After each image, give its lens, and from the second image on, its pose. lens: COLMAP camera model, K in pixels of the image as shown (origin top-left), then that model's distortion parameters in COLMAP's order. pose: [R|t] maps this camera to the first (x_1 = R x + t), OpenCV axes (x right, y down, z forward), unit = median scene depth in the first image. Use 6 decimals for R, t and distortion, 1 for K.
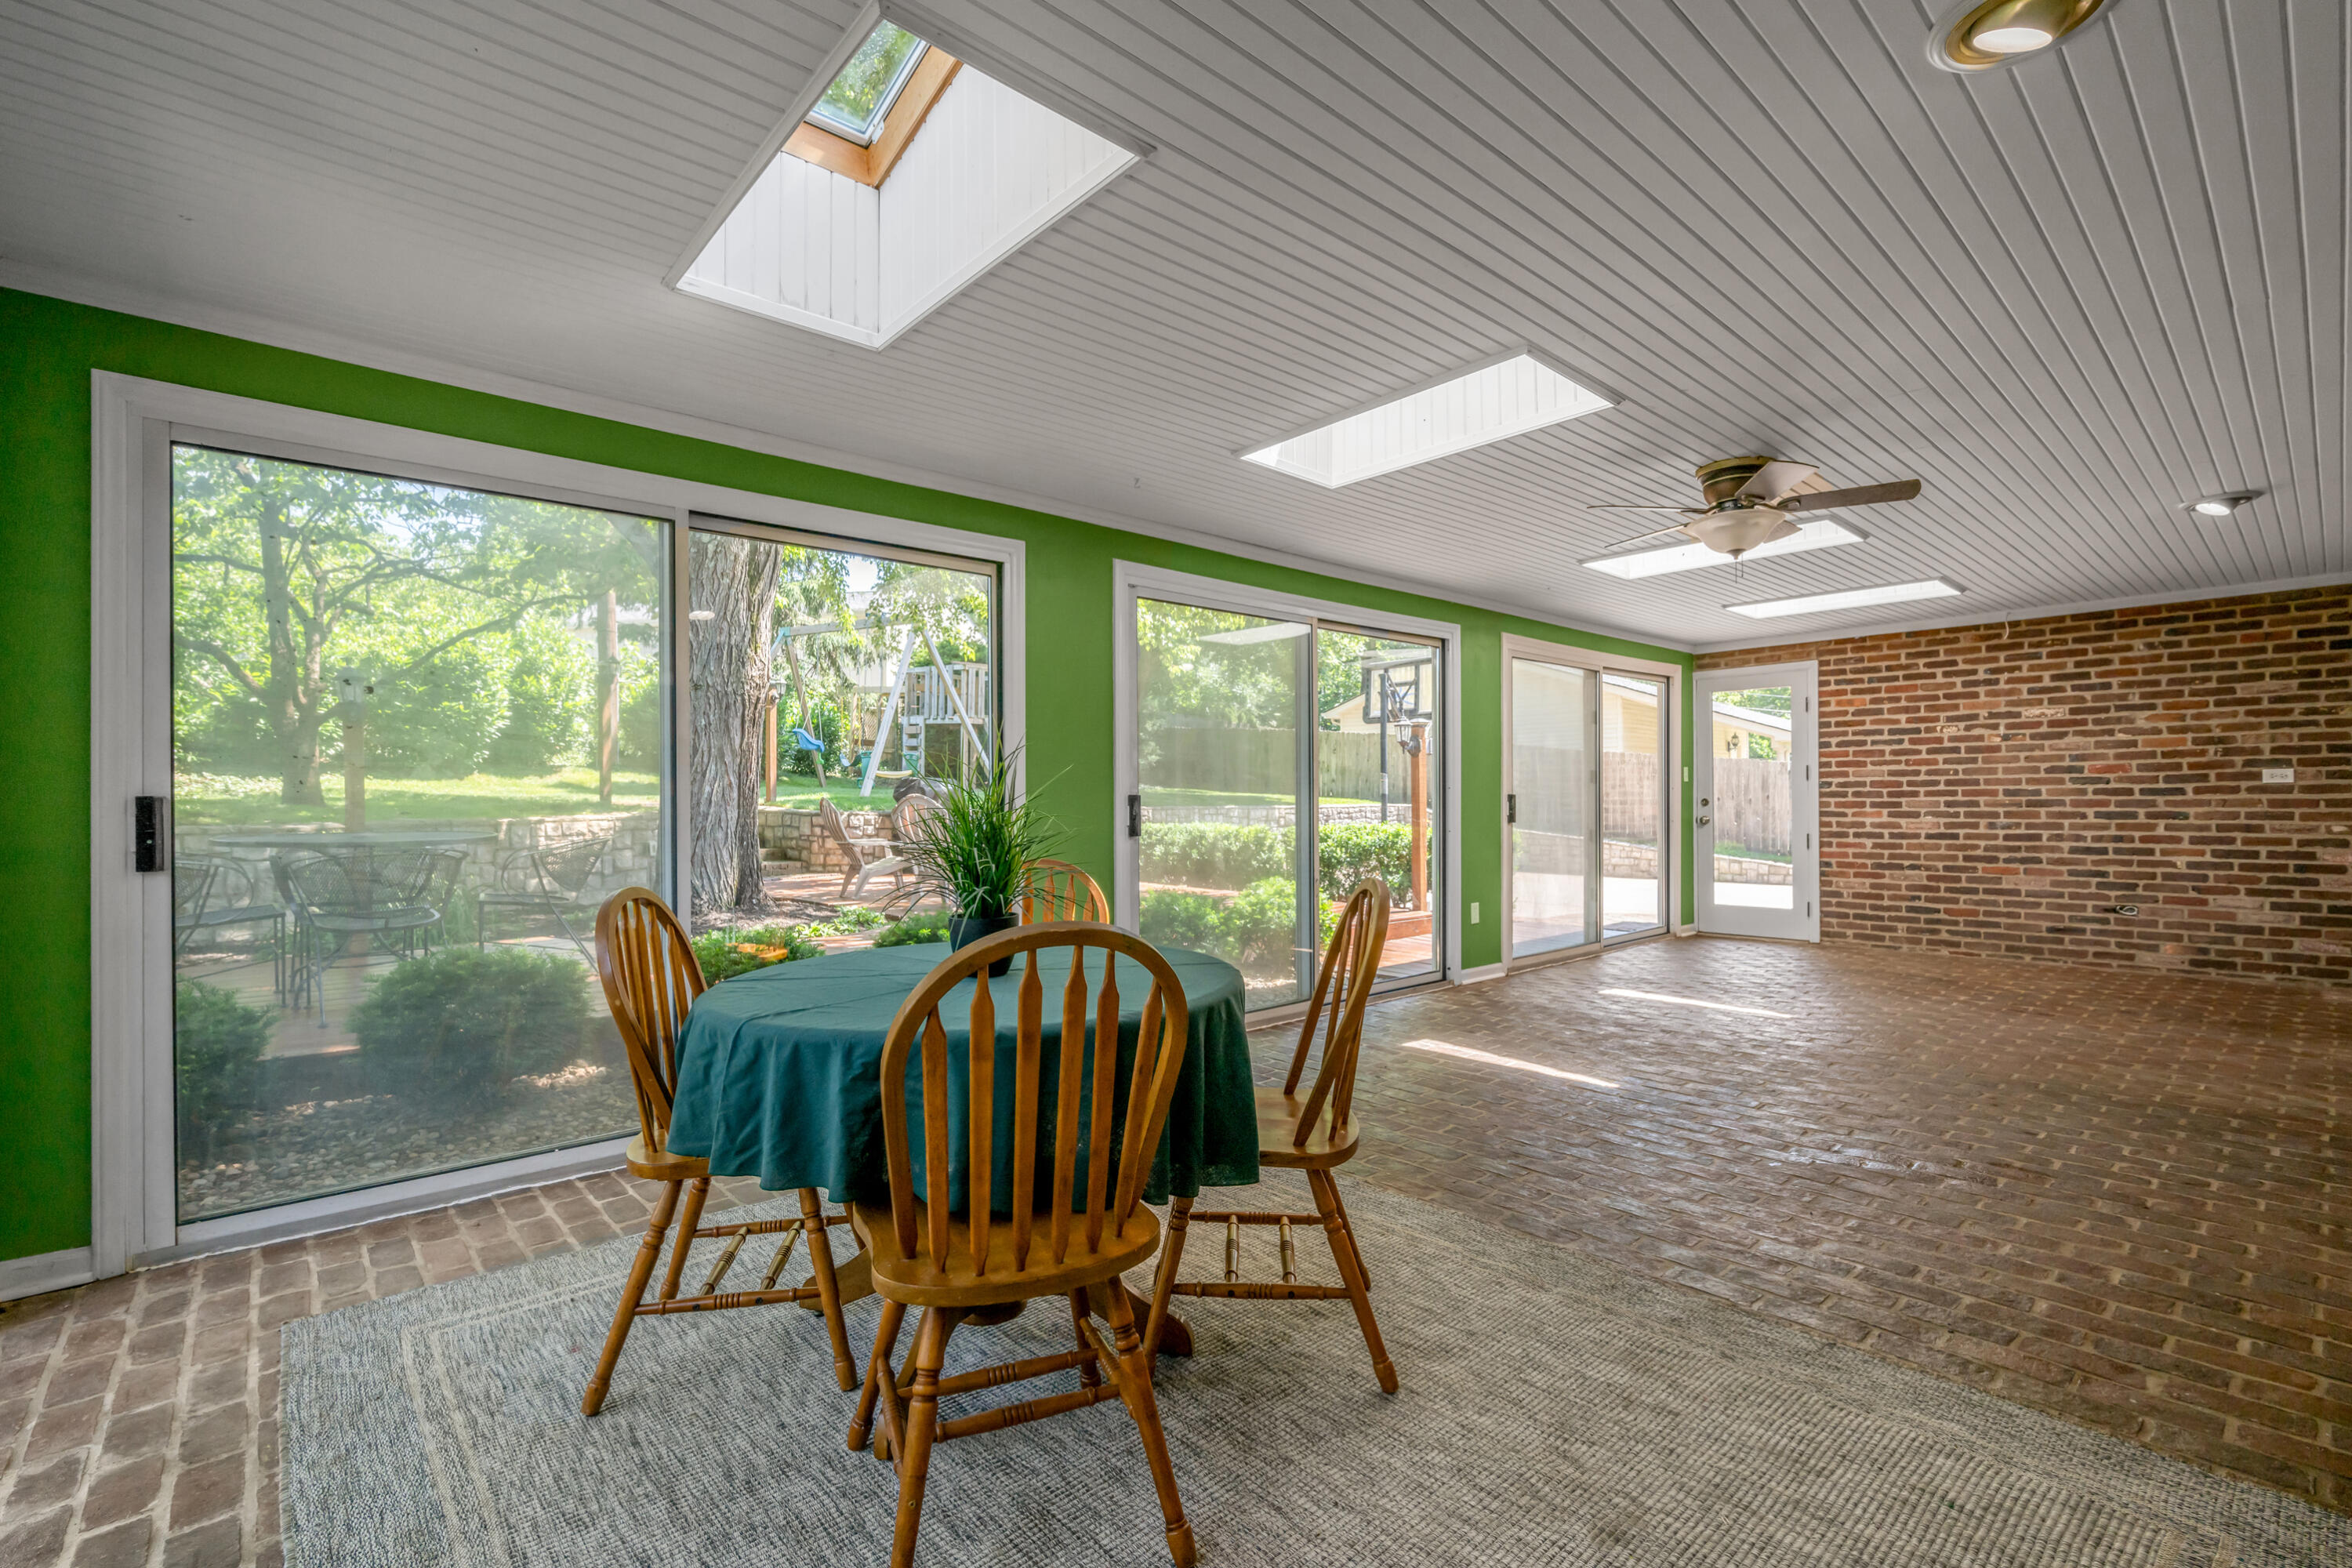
lens RADIAL K [[1044.4, 0, 1188.0], [0, 1044.4, 797.4], [0, 0, 1]] dist [0.000038, -0.000006]
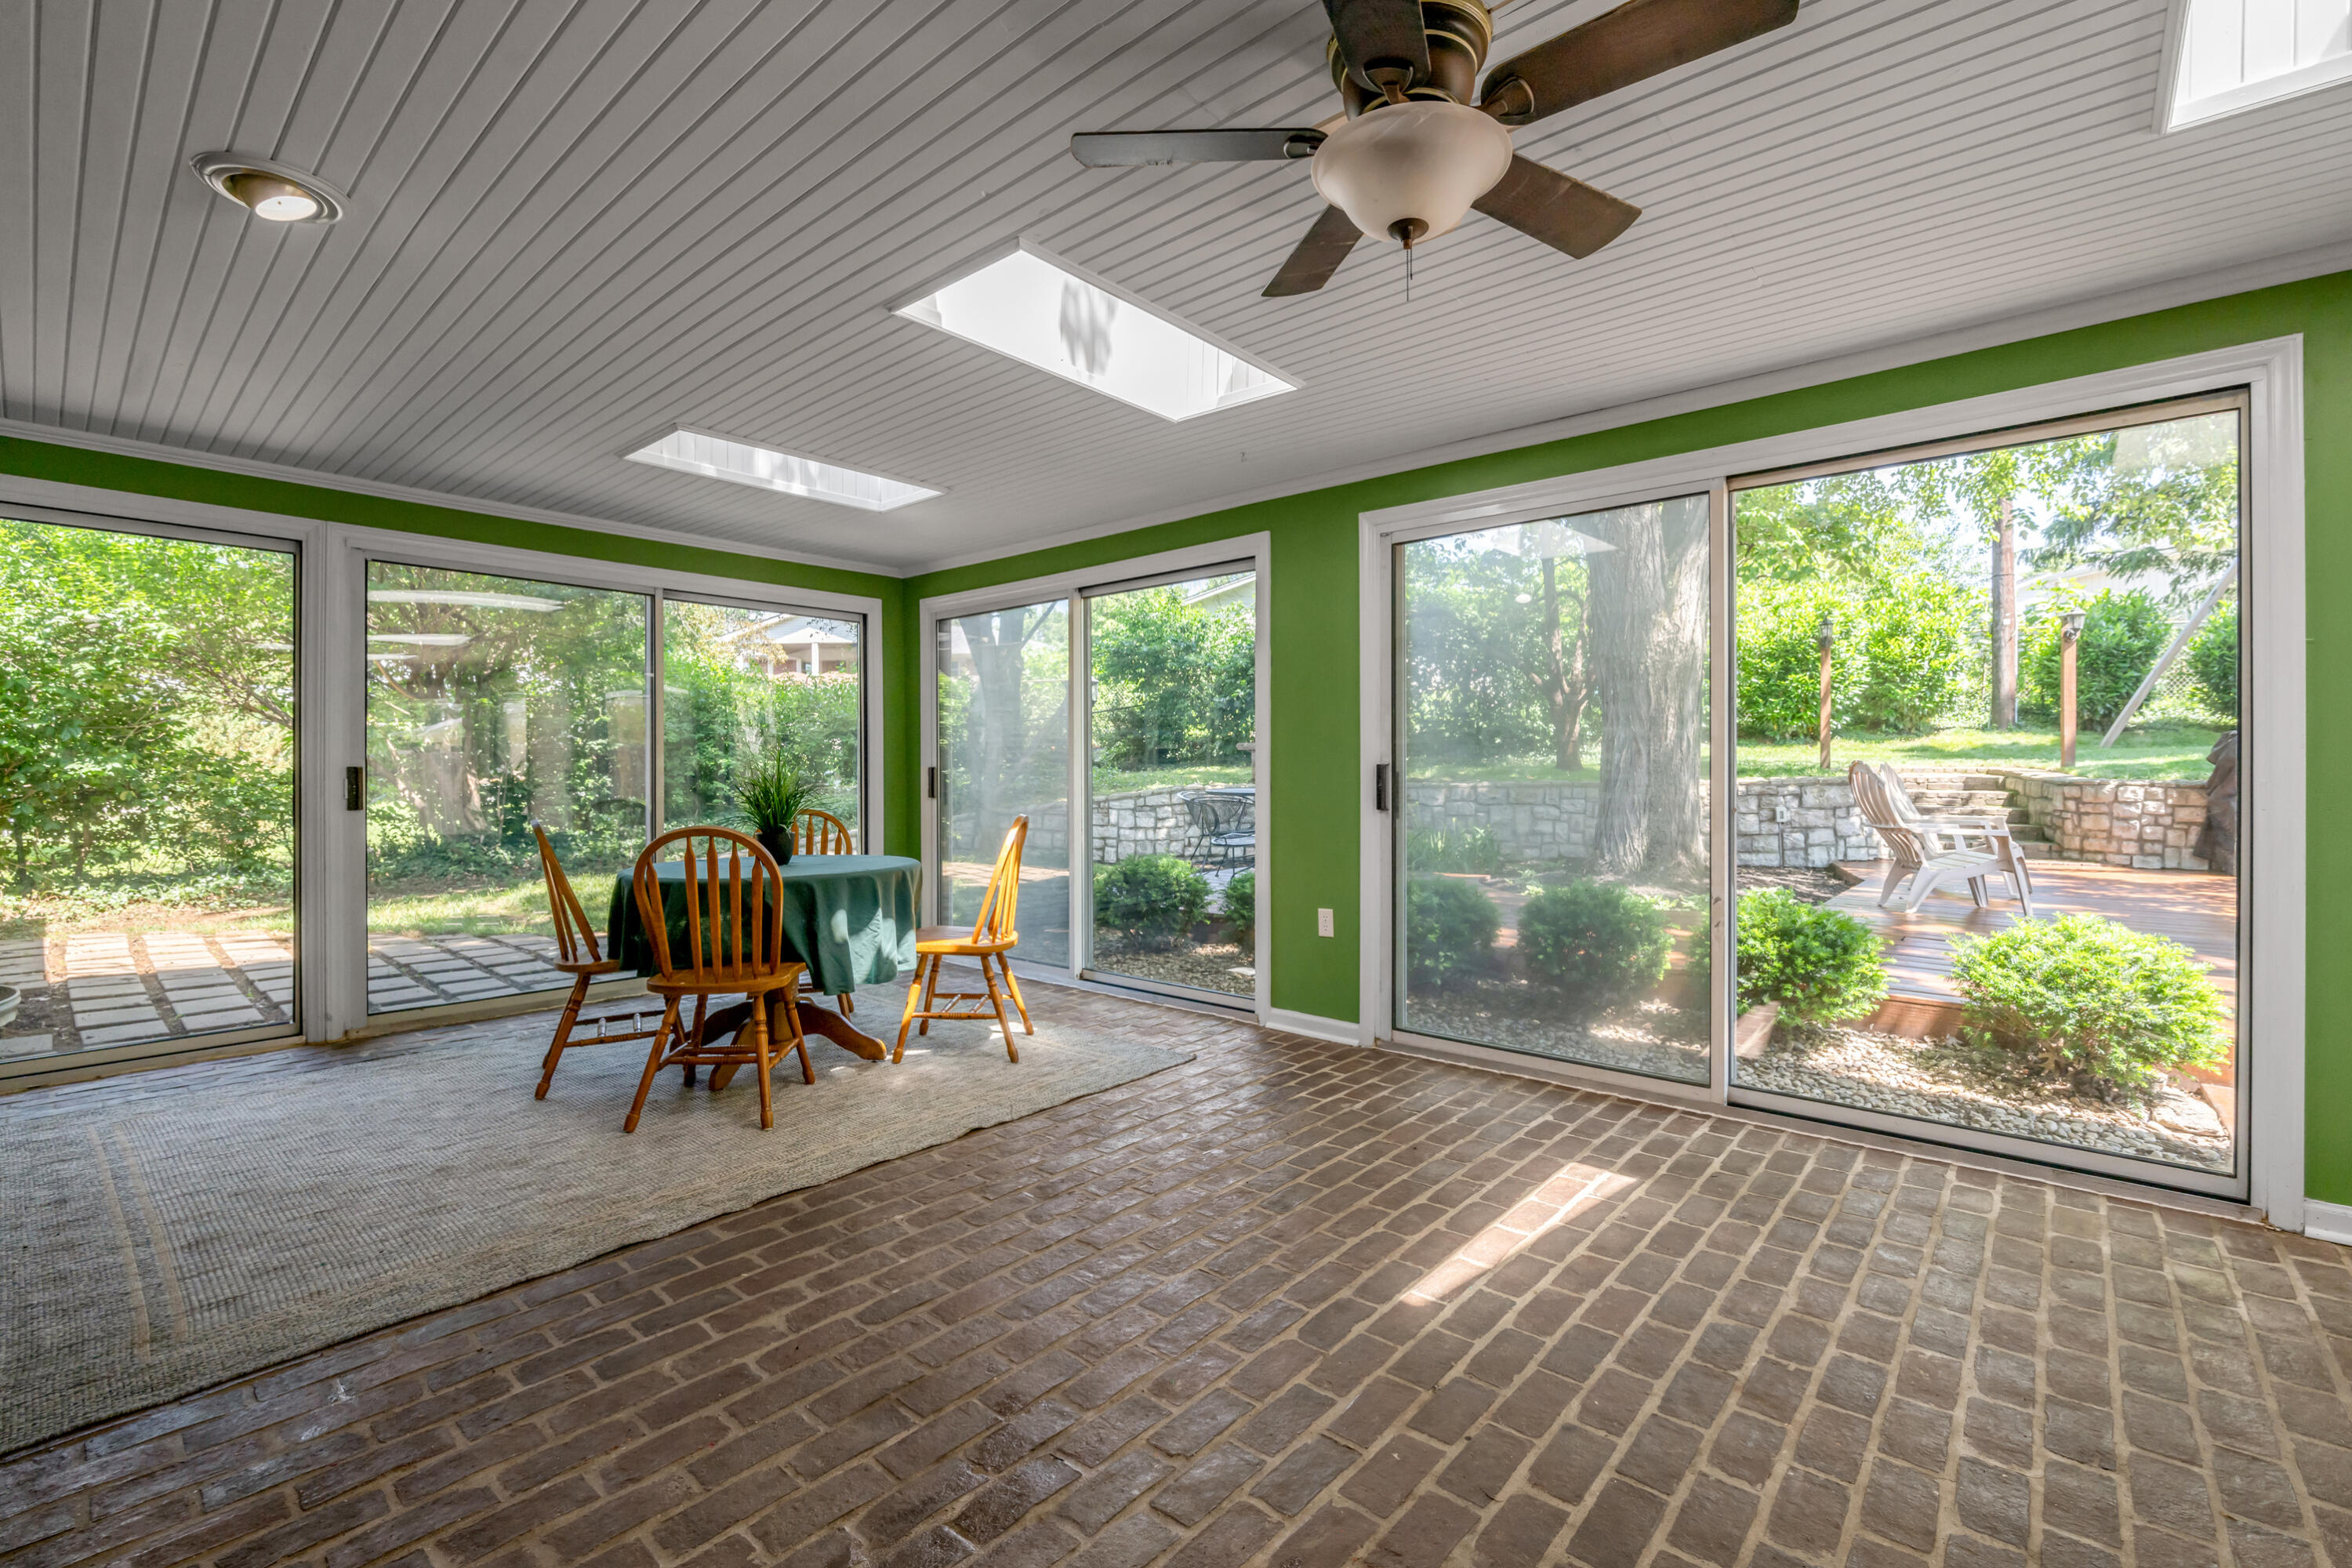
lens RADIAL K [[1003.4, 0, 1183.1], [0, 1003.4, 759.8], [0, 0, 1]] dist [-0.000699, -0.000038]
pose [[0.119539, -0.000202, -0.992829, 1.637099], [0.000981, 1.000000, -0.000085, -0.010145], [0.992829, -0.000964, 0.119539, 1.475367]]
